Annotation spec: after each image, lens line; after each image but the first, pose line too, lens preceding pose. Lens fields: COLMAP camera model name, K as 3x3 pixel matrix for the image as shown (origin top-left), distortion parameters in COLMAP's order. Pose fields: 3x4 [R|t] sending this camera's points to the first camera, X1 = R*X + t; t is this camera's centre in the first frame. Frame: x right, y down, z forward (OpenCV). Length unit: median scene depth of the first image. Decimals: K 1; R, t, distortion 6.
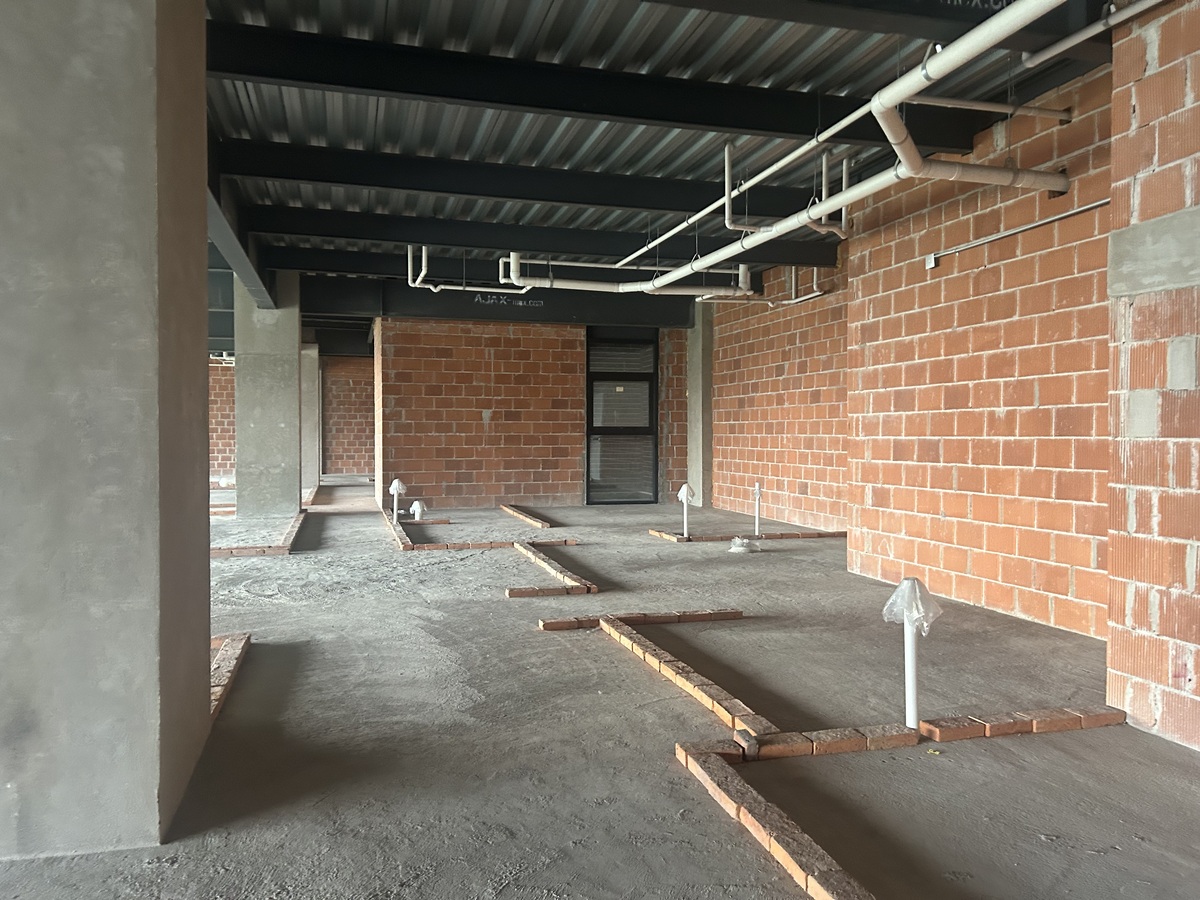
lens RADIAL K [[897.4, 0, 598.1], [0, 897.4, 449.6], [0, 0, 1]] dist [0.024659, -0.035190]
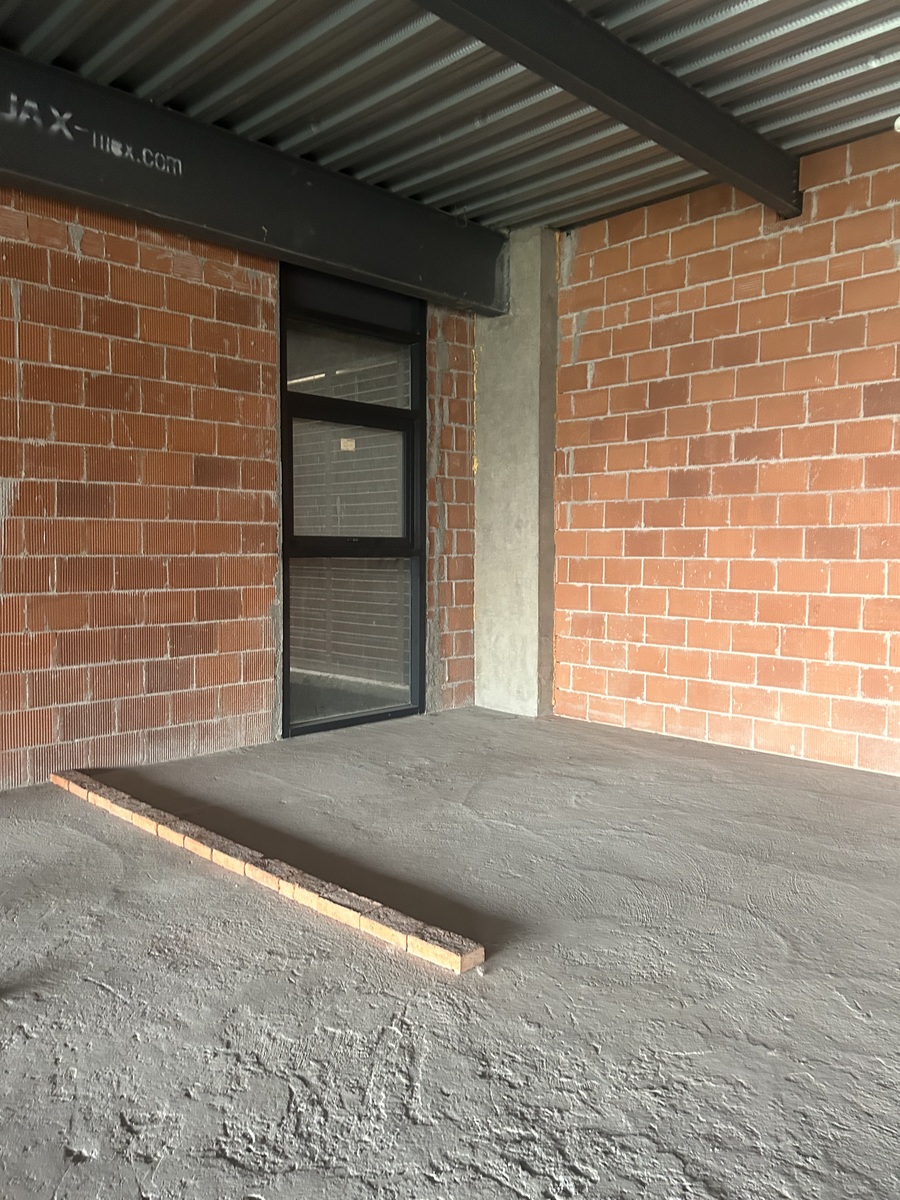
lens RADIAL K [[897.4, 0, 458.7], [0, 897.4, 590.9], [0, 0, 1]] dist [0.024659, -0.035190]
pose [[0.865990, -0.020335, 0.499647, -0.140002], [0.005058, 0.999478, 0.031911, -0.014003], [-0.500035, -0.025107, 0.865641, 0.635891]]
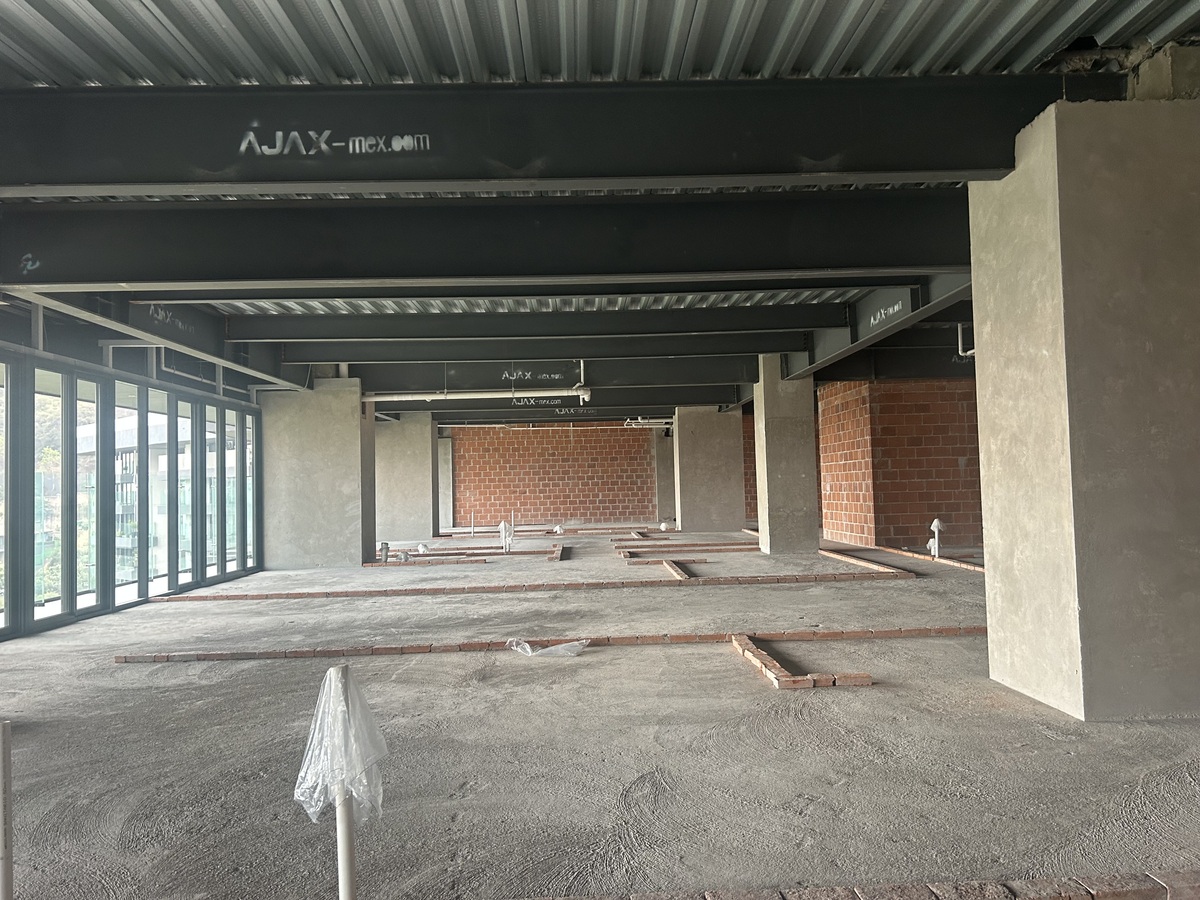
lens RADIAL K [[897.4, 0, 596.6], [0, 897.4, 450.5], [0, 0, 1]] dist [0.024659, -0.035190]
pose [[0.961669, -0.035110, -0.271955, -0.245999], [0.020552, 0.998208, -0.056195, 0.000896], [0.273440, 0.048452, 0.960668, -0.192461]]
